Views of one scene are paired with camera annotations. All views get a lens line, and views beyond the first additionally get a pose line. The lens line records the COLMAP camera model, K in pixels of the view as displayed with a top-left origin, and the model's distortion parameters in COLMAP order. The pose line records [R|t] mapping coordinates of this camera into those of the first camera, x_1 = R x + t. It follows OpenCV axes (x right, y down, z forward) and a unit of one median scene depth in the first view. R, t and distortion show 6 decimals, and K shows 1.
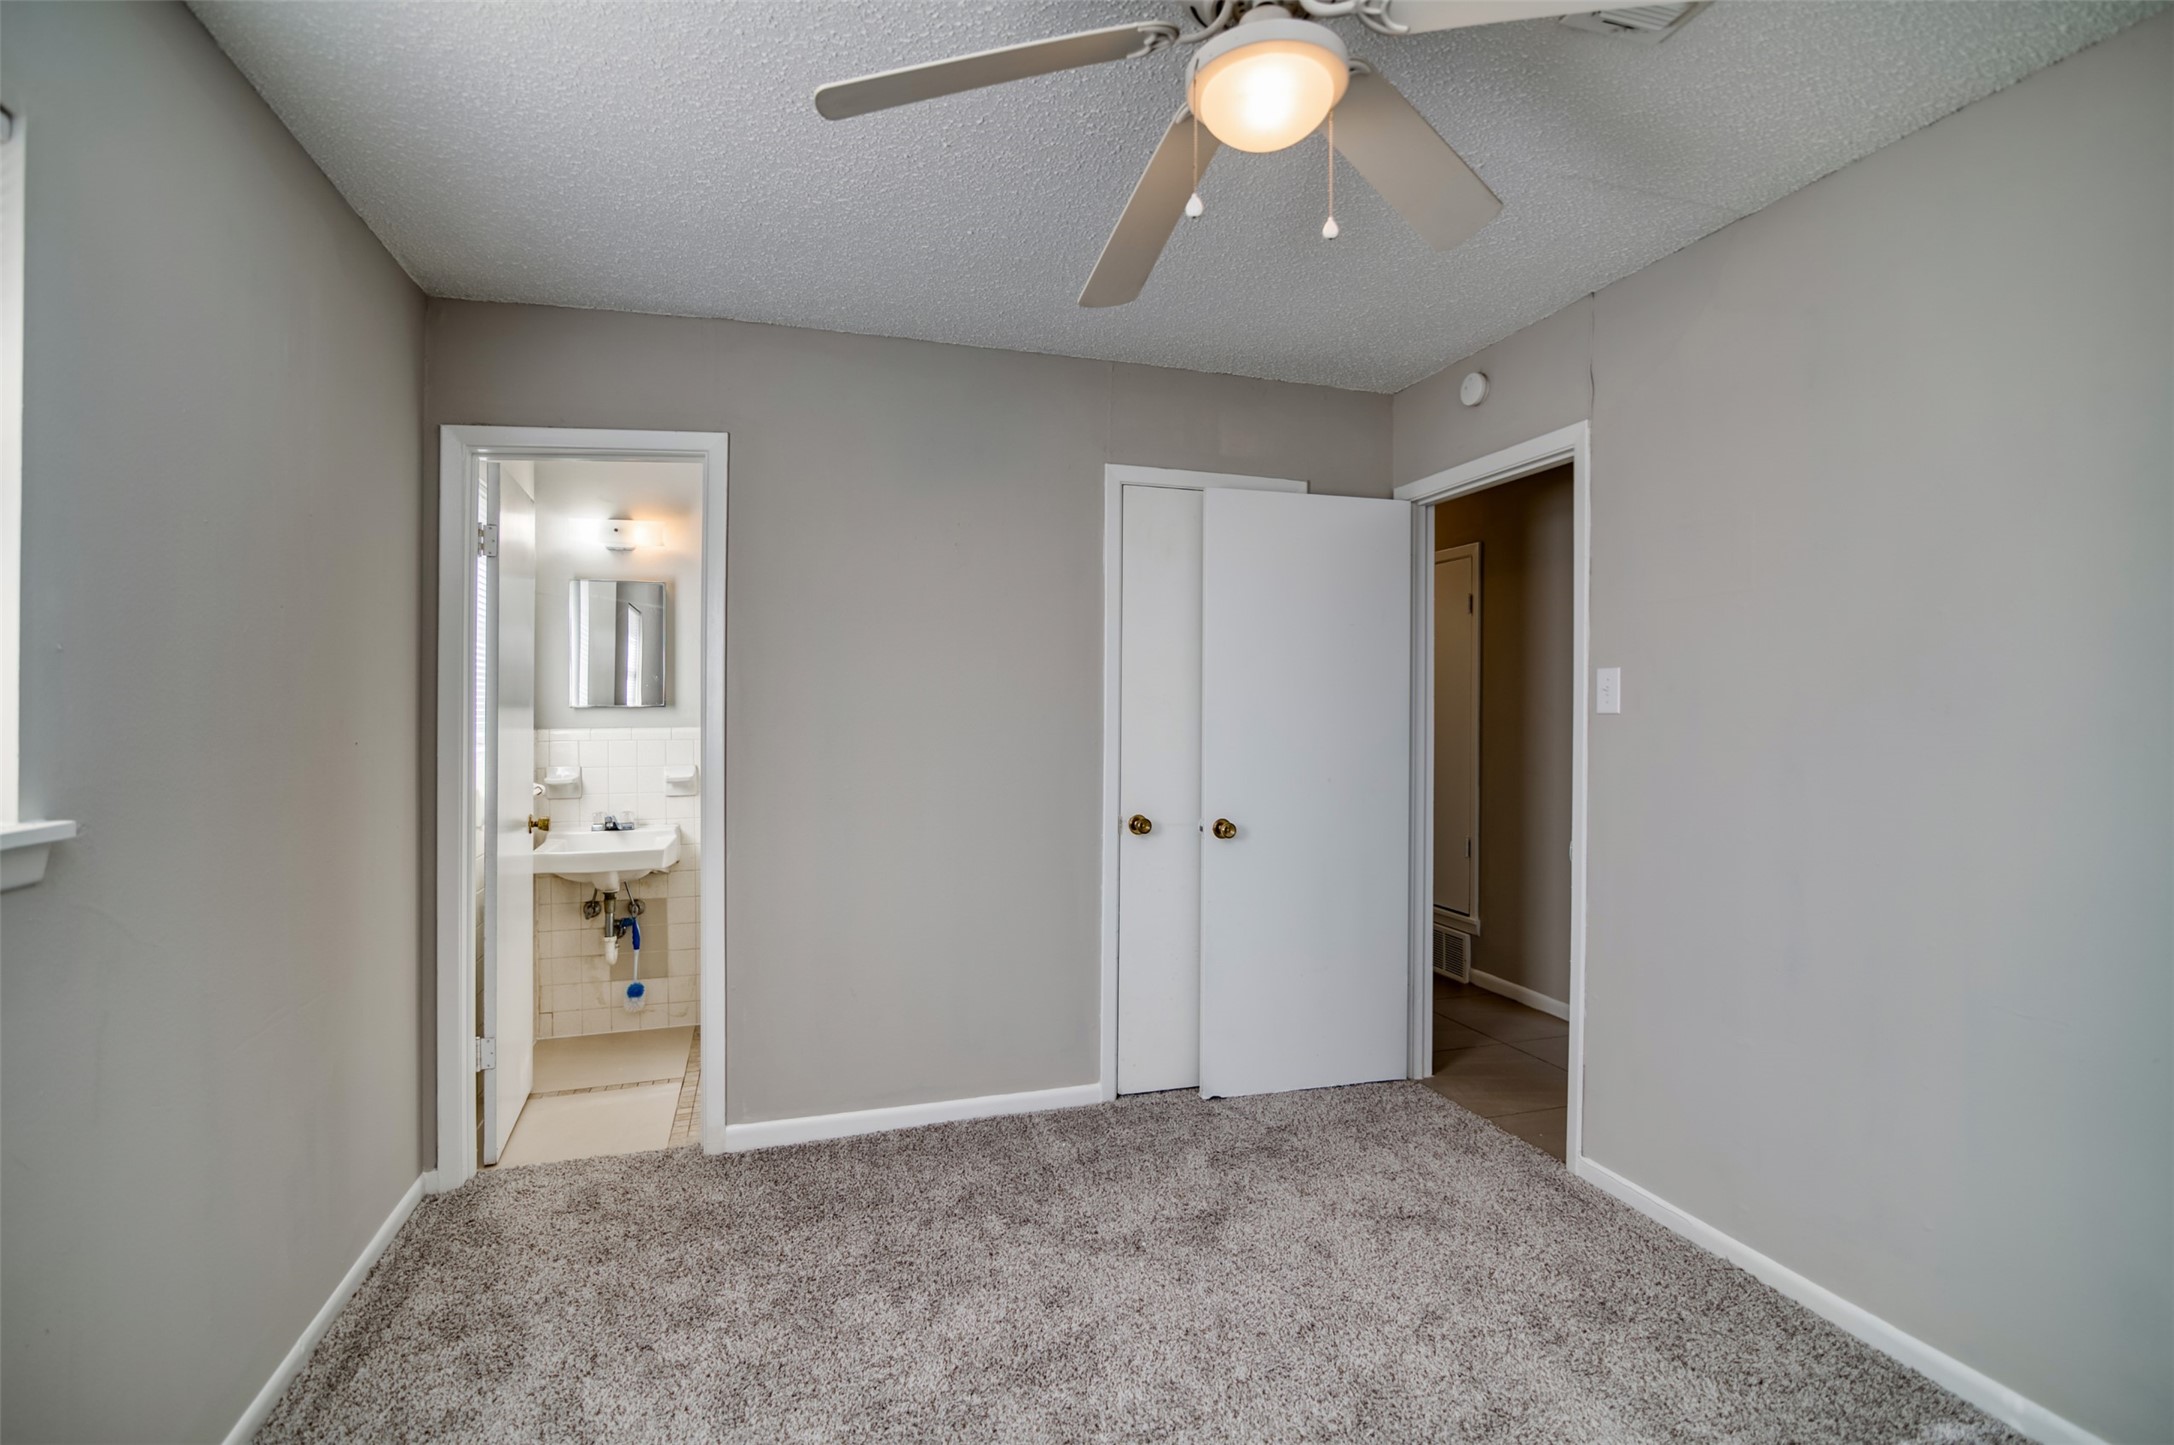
lens RADIAL K [[995.5, 0, 1081.8], [0, 995.5, 719.0], [0, 0, 1]] dist [-0.014641, 0.001073]
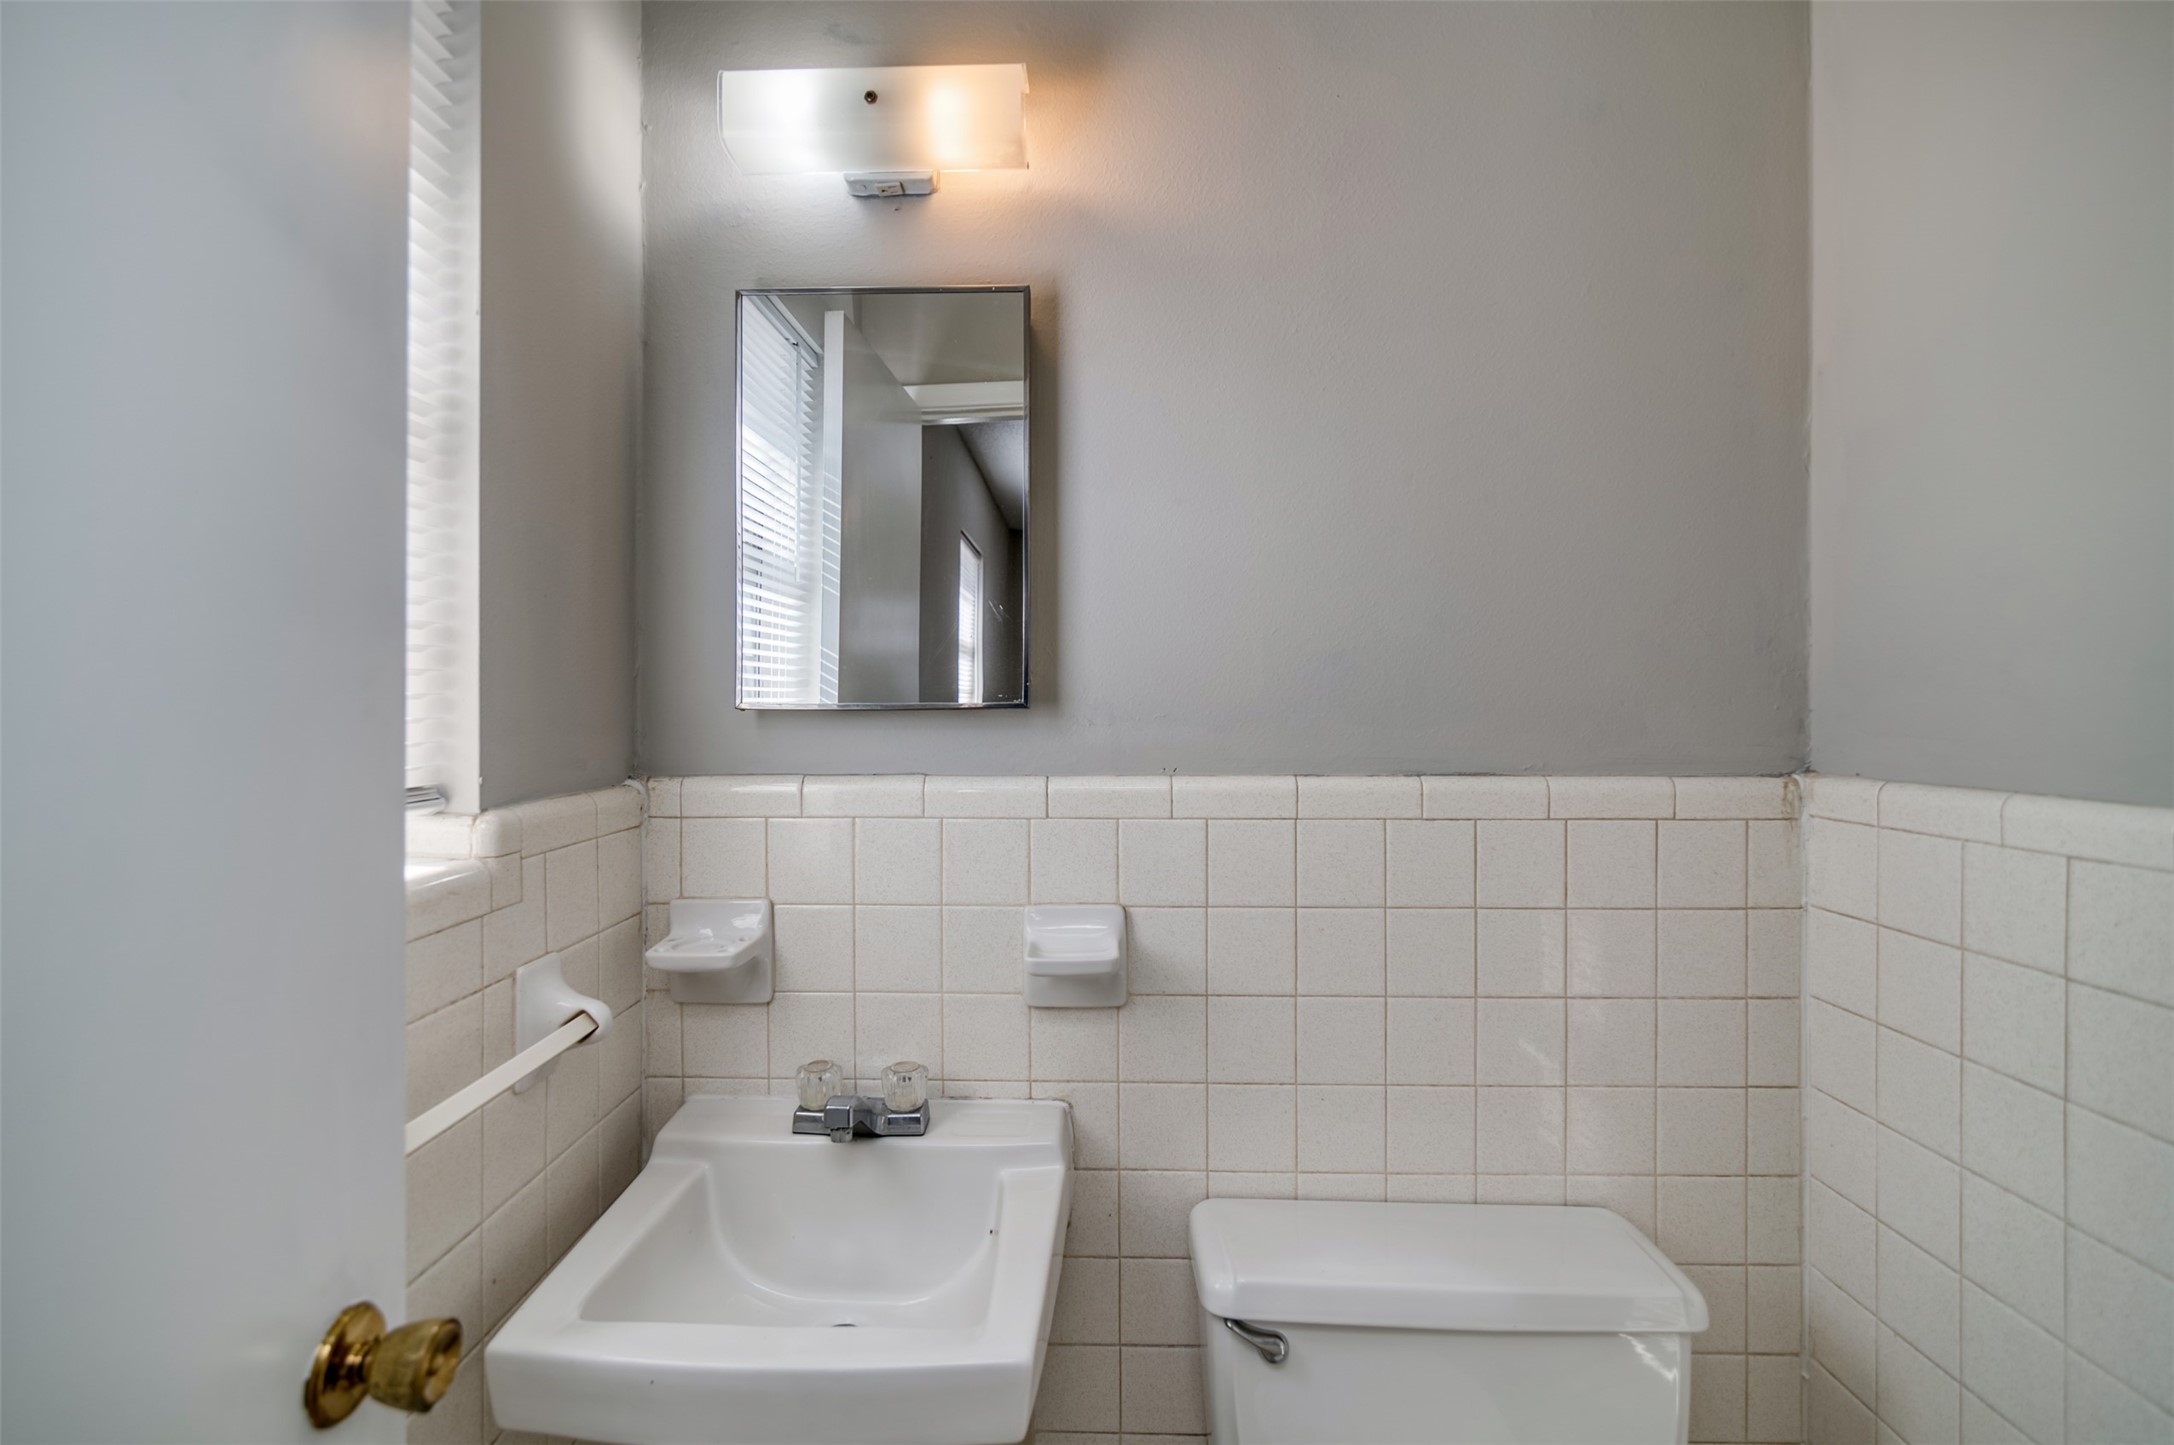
lens RADIAL K [[995.5, 0, 1081.8], [0, 995.5, 719.0], [0, 0, 1]] dist [-0.014641, 0.001073]
pose [[0.946946, 0.002410, -0.321383, -0.311665], [-0.000987, 0.999989, 0.004590, -0.010144], [0.321390, -0.004030, 0.946938, 0.730340]]
